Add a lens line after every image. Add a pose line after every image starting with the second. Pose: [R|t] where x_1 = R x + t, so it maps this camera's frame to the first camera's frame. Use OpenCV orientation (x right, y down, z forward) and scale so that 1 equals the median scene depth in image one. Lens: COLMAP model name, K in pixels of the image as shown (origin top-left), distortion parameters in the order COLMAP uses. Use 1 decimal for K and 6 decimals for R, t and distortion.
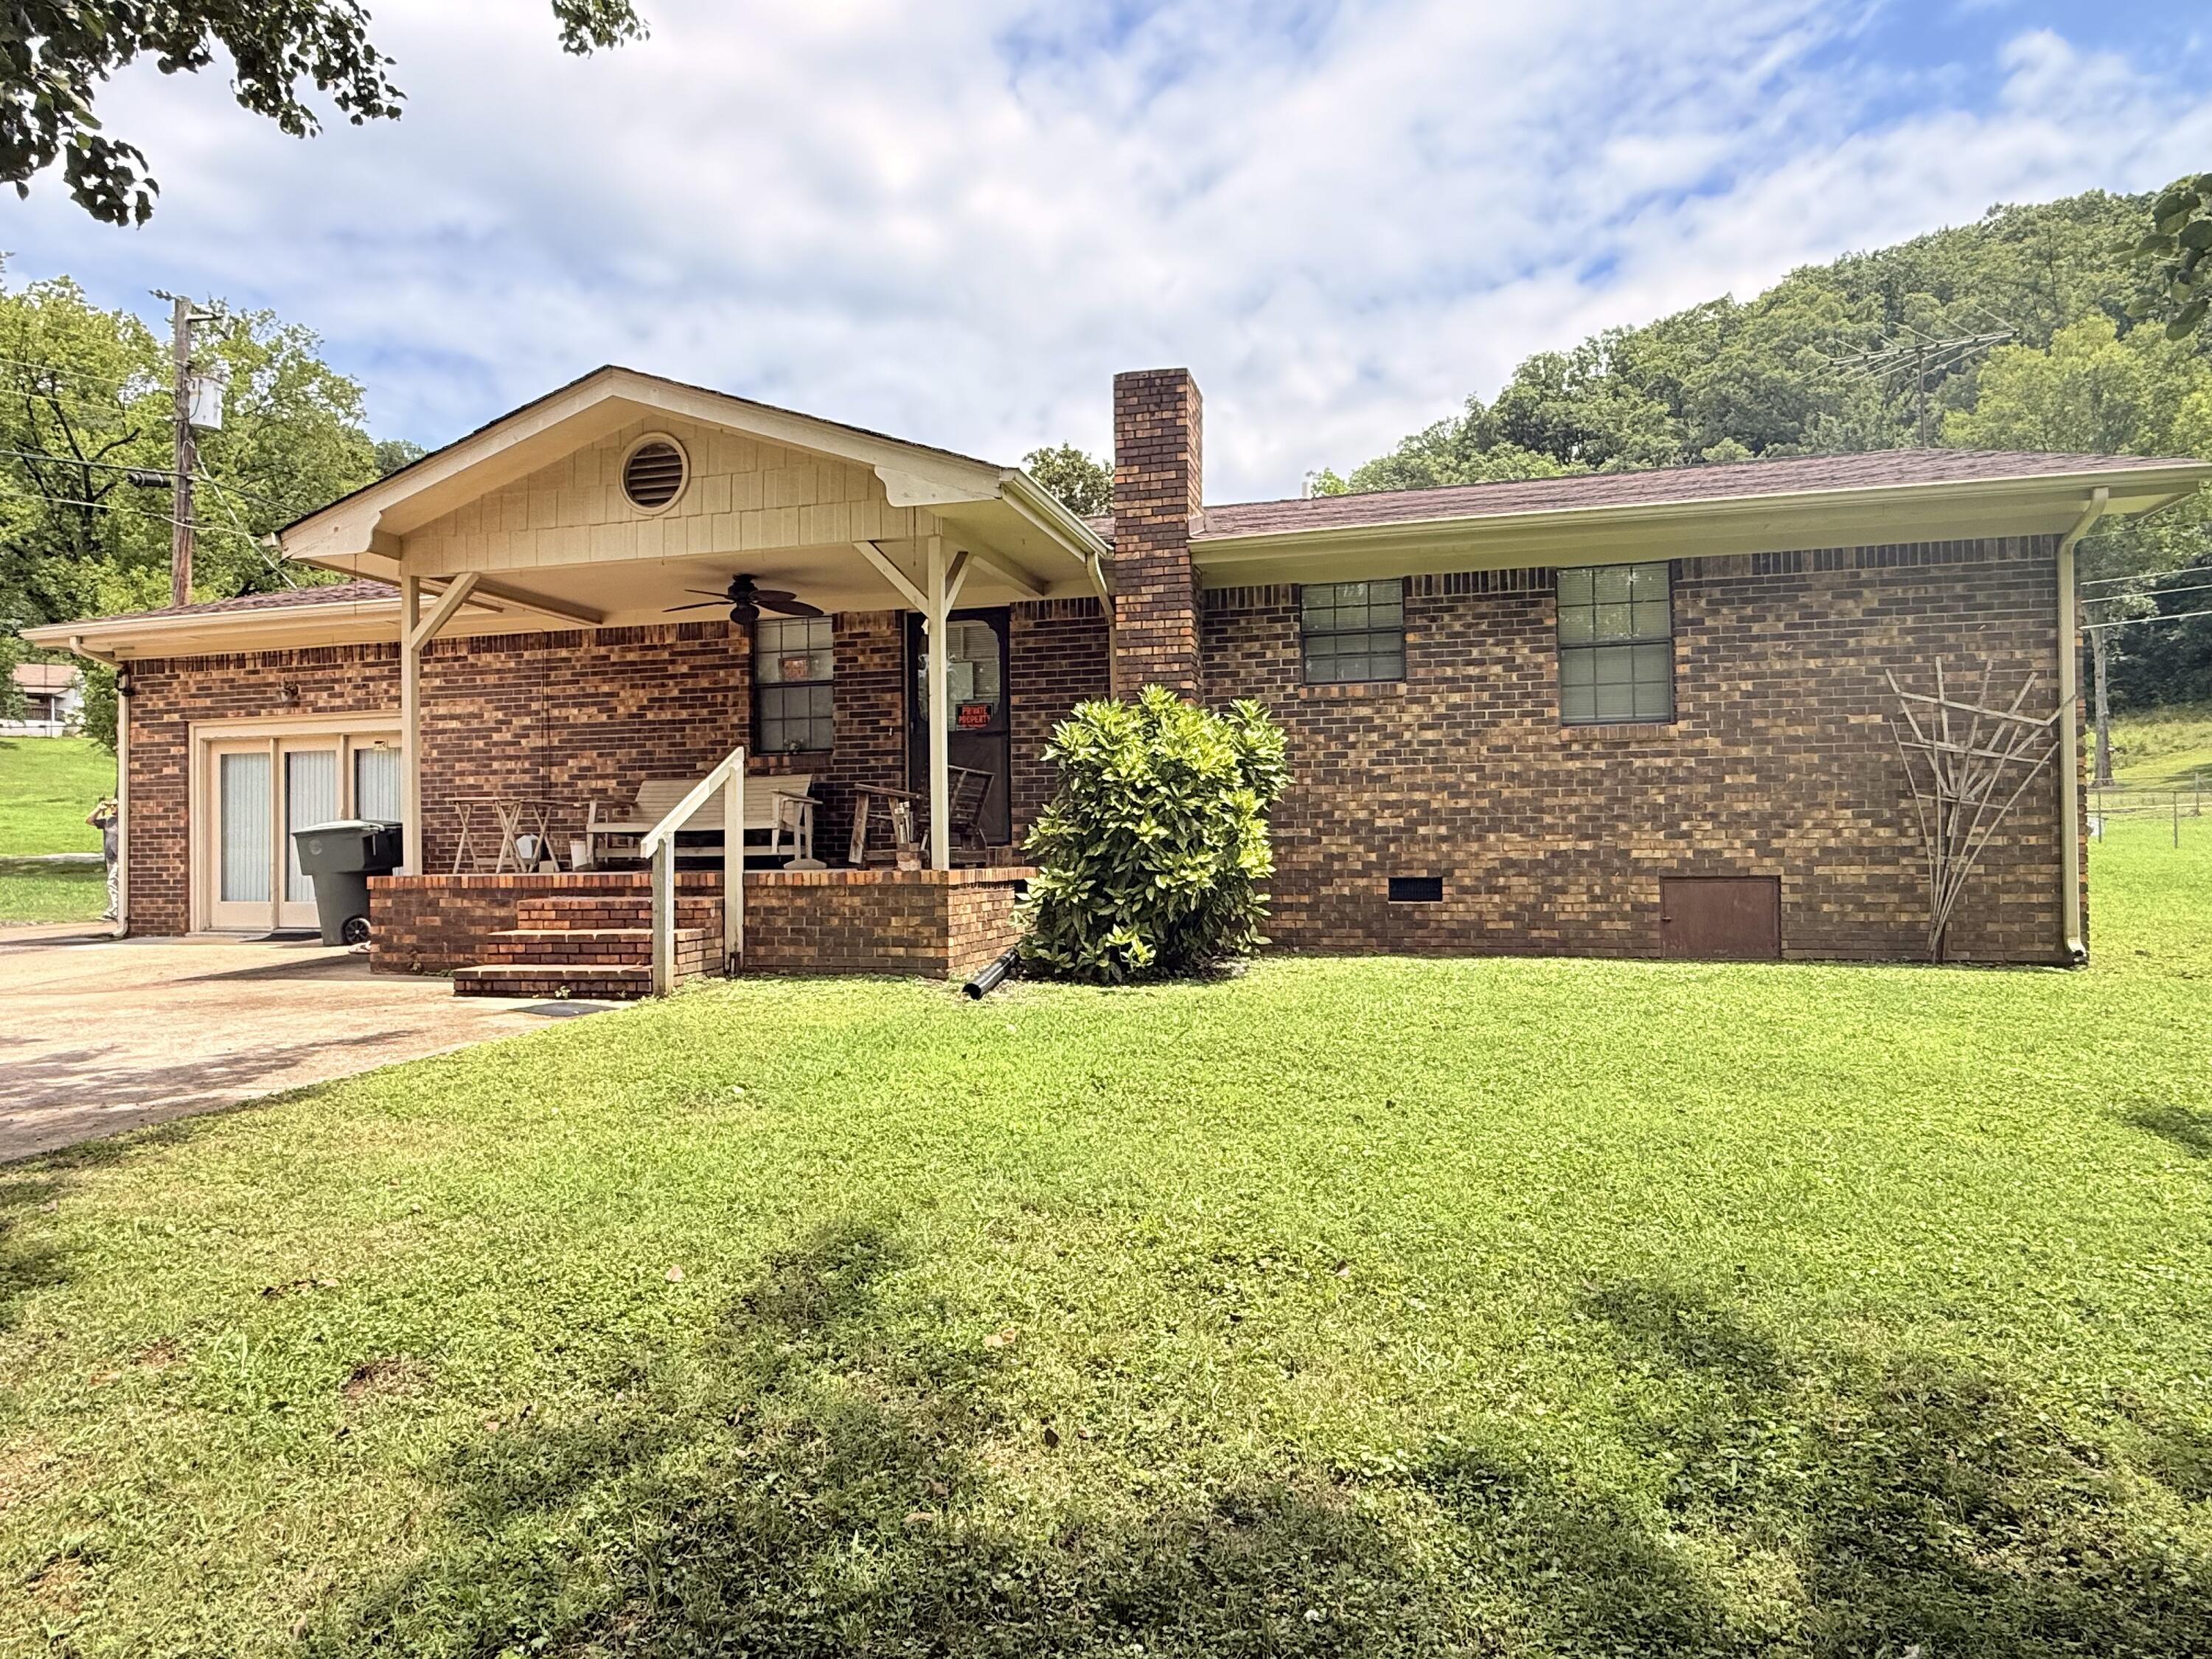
lens RADIAL K [[1264.7, 0, 1113.2], [0, 1264.7, 828.3], [0, 0, 1]] dist [-0.002839, 0.000473]
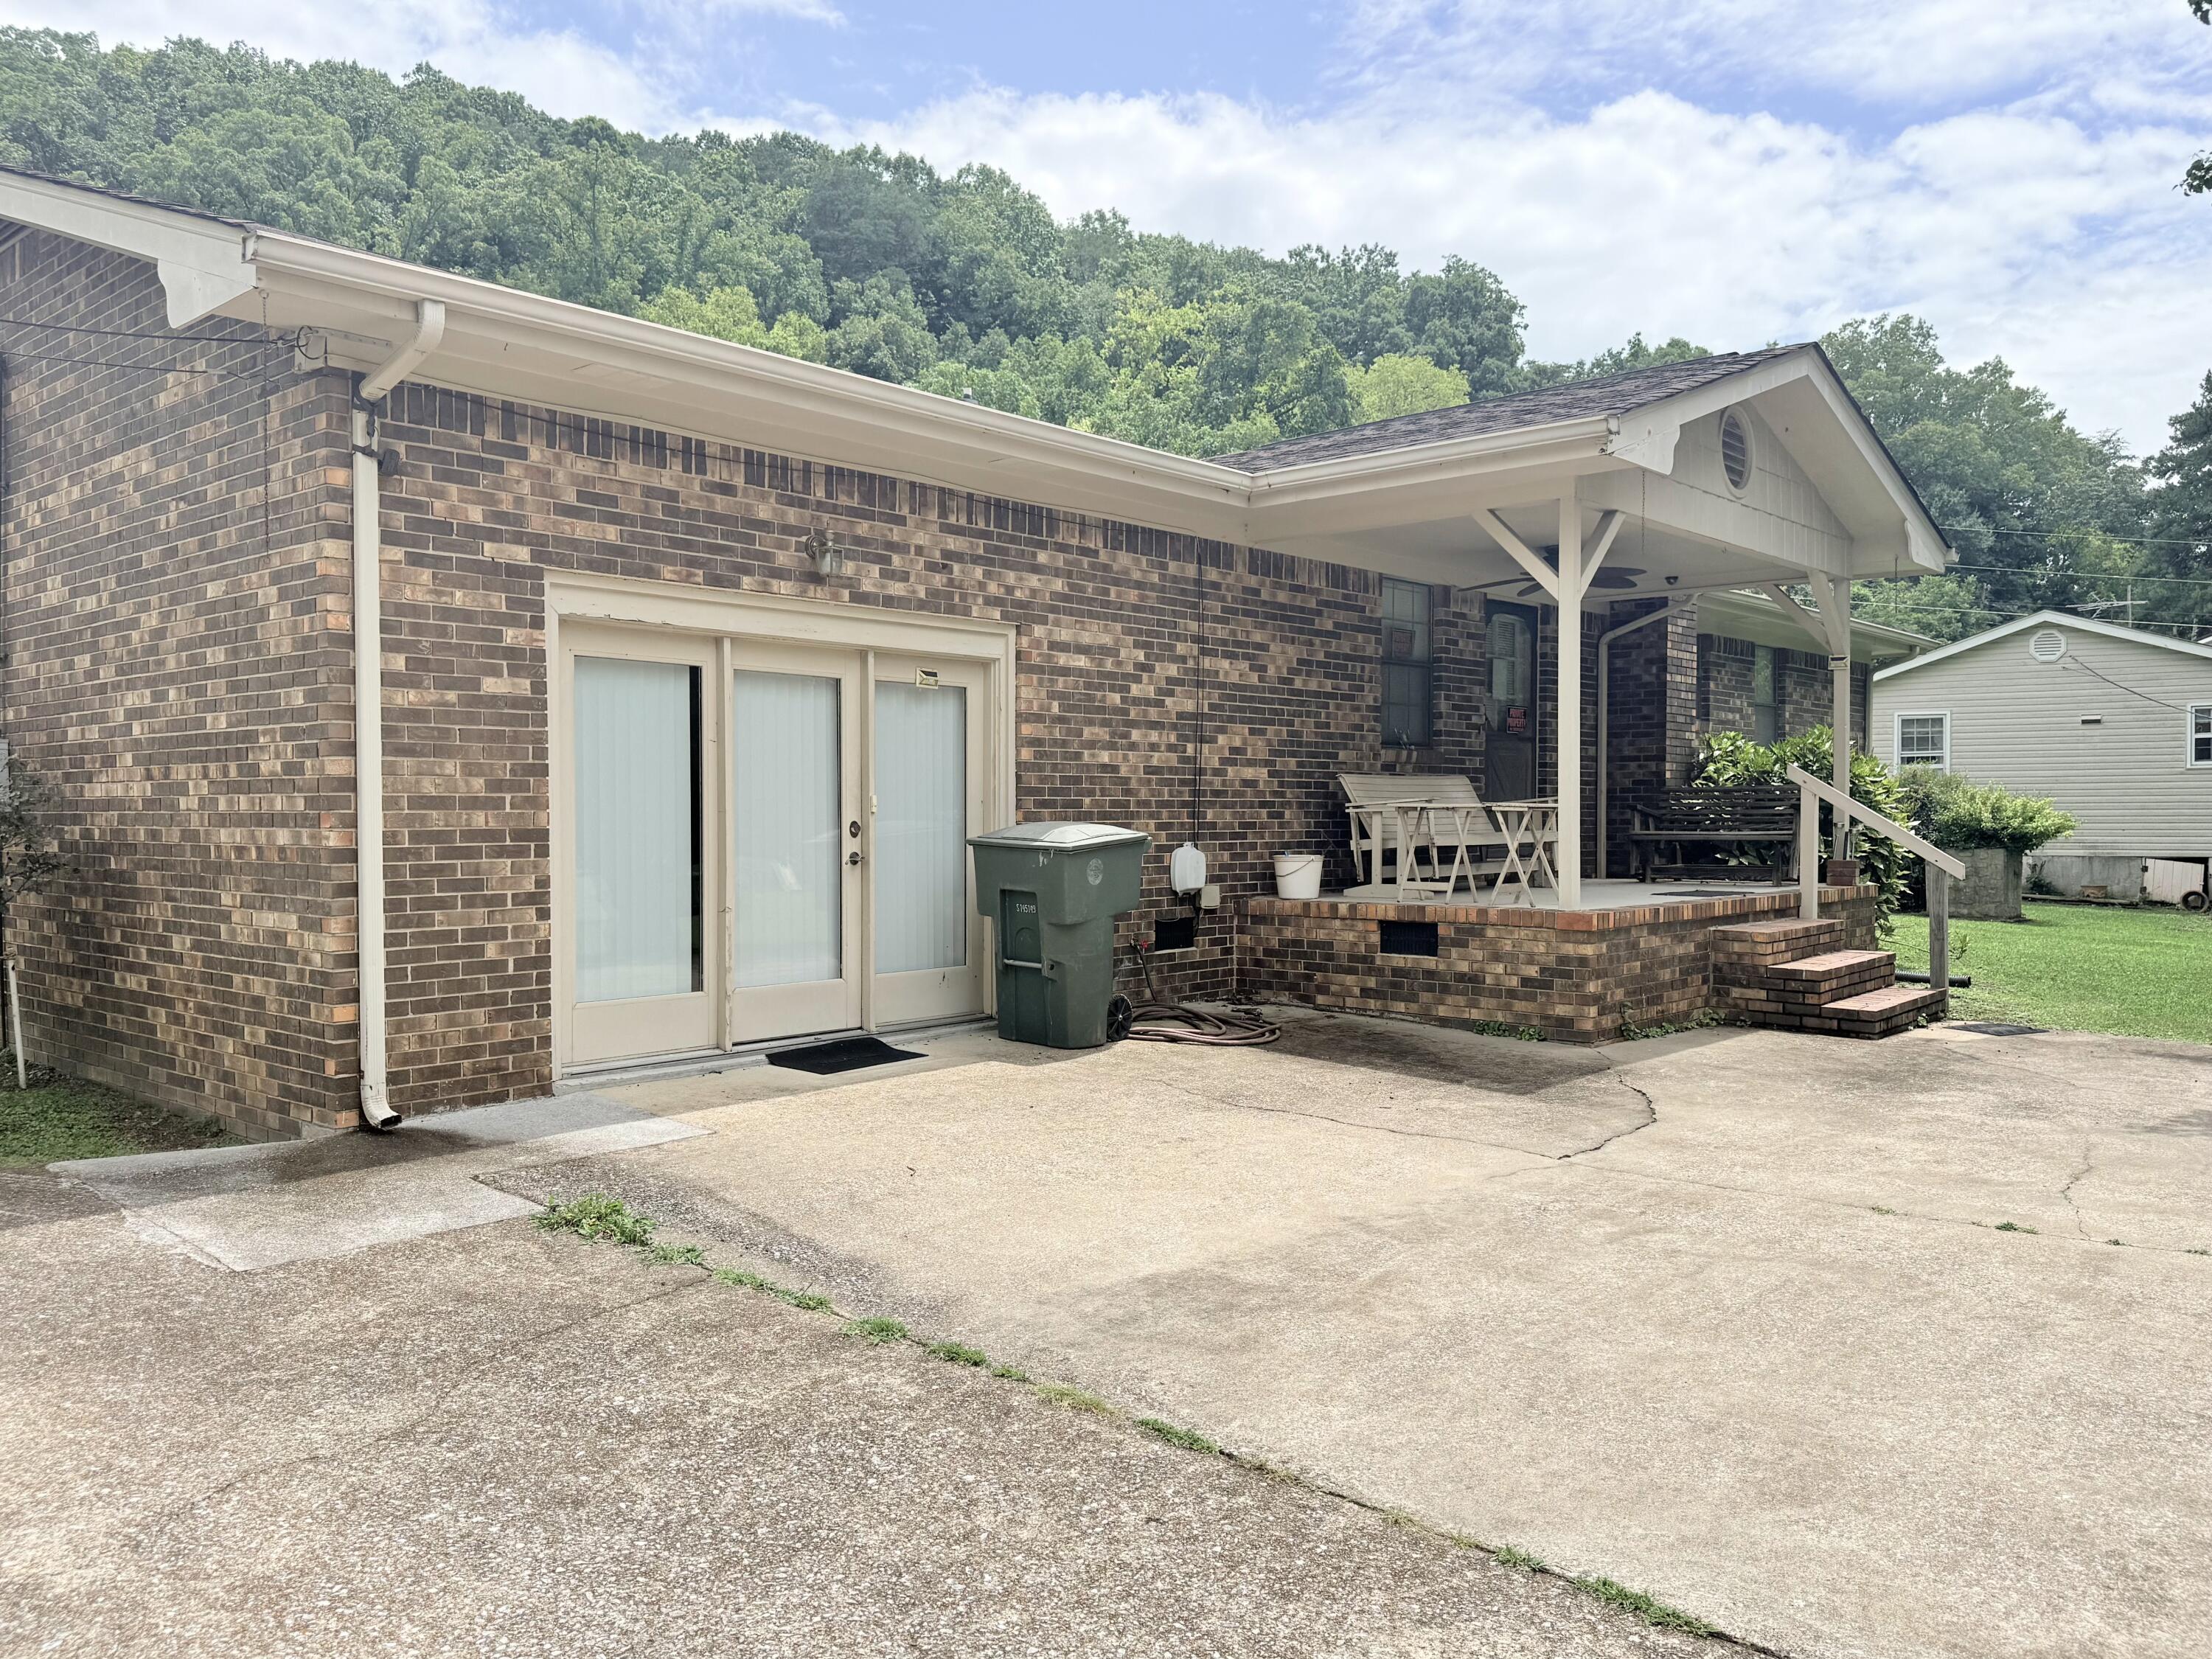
lens RADIAL K [[1682.0, 0, 1104.3], [0, 1682.0, 838.8], [0, 0, 1]] dist [0.170746, -0.303566]
pose [[0.447018, -0.004056, 0.894516, -1.529279], [-0.023870, 0.999580, 0.016461, -0.014474], [-0.894206, -0.028710, 0.446733, 0.784897]]
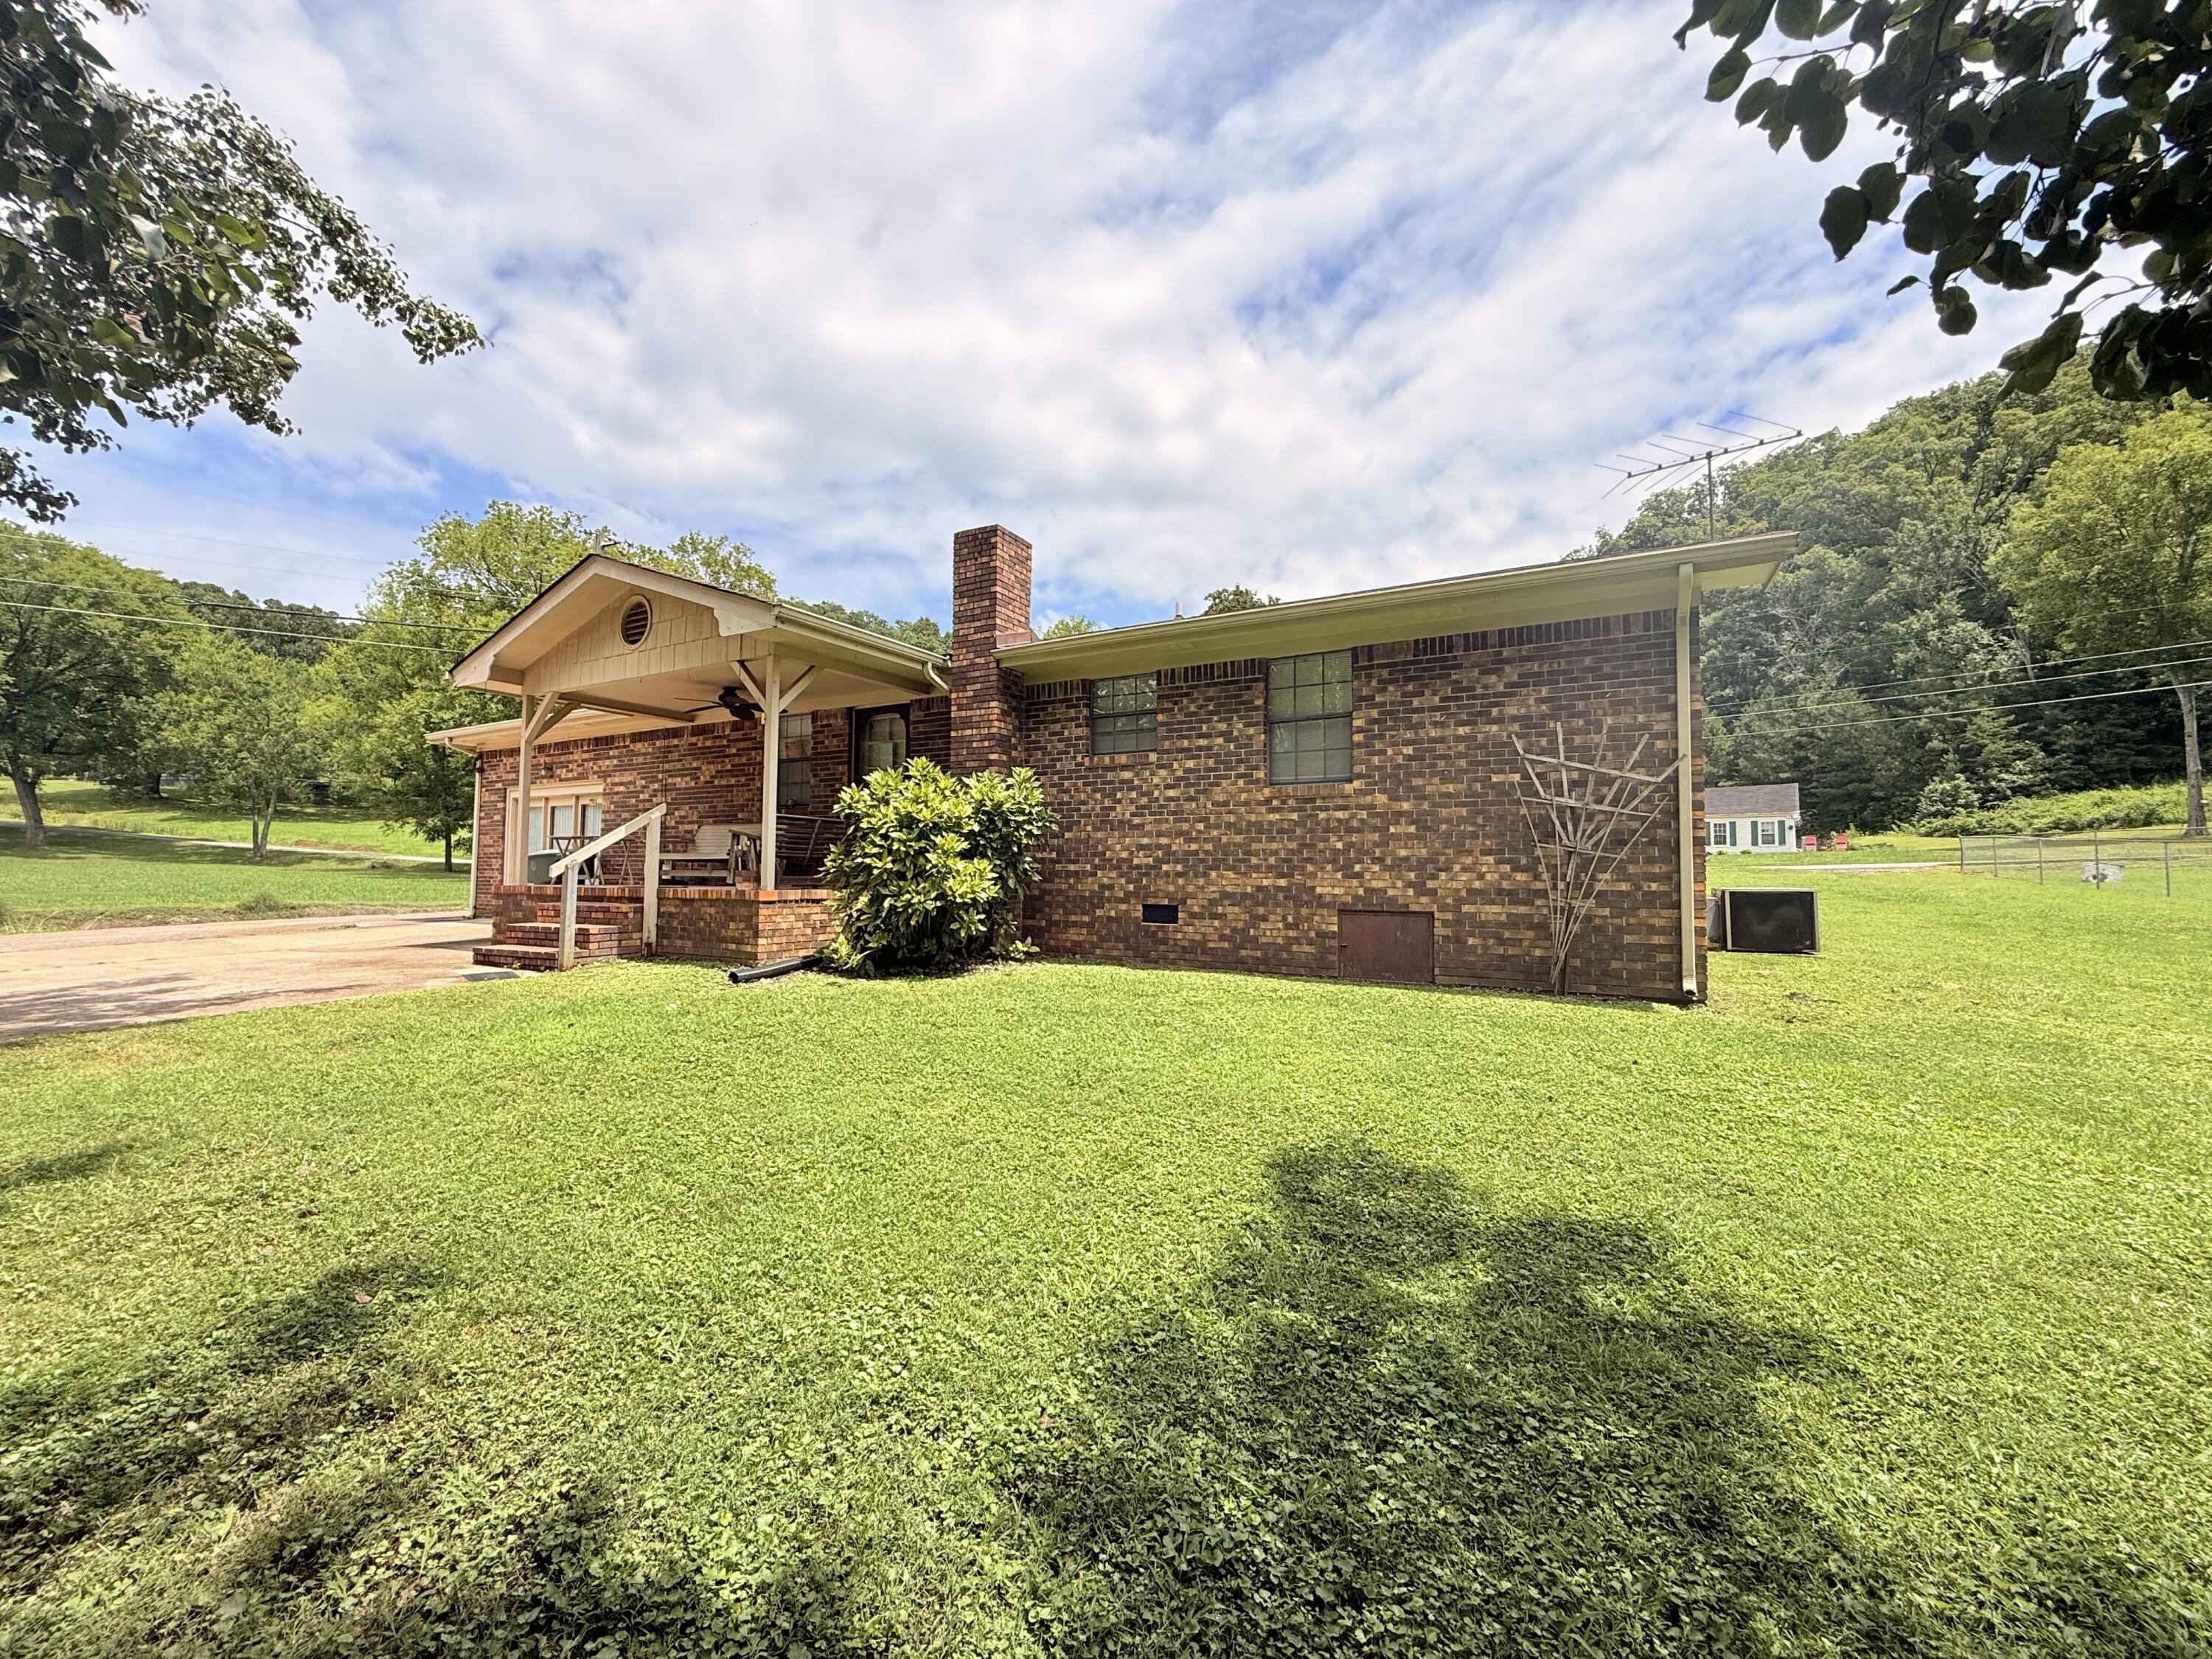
lens RADIAL K [[886.7, 0, 1102.5], [0, 886.7, 836.1], [0, 0, 1]] dist [-0.002037, 0.000017]
pose [[0.966475, 0.008233, -0.256630, 0.414923], [-0.014674, 0.999623, -0.023192, -0.008569], [0.256342, 0.026180, 0.966231, 0.118450]]
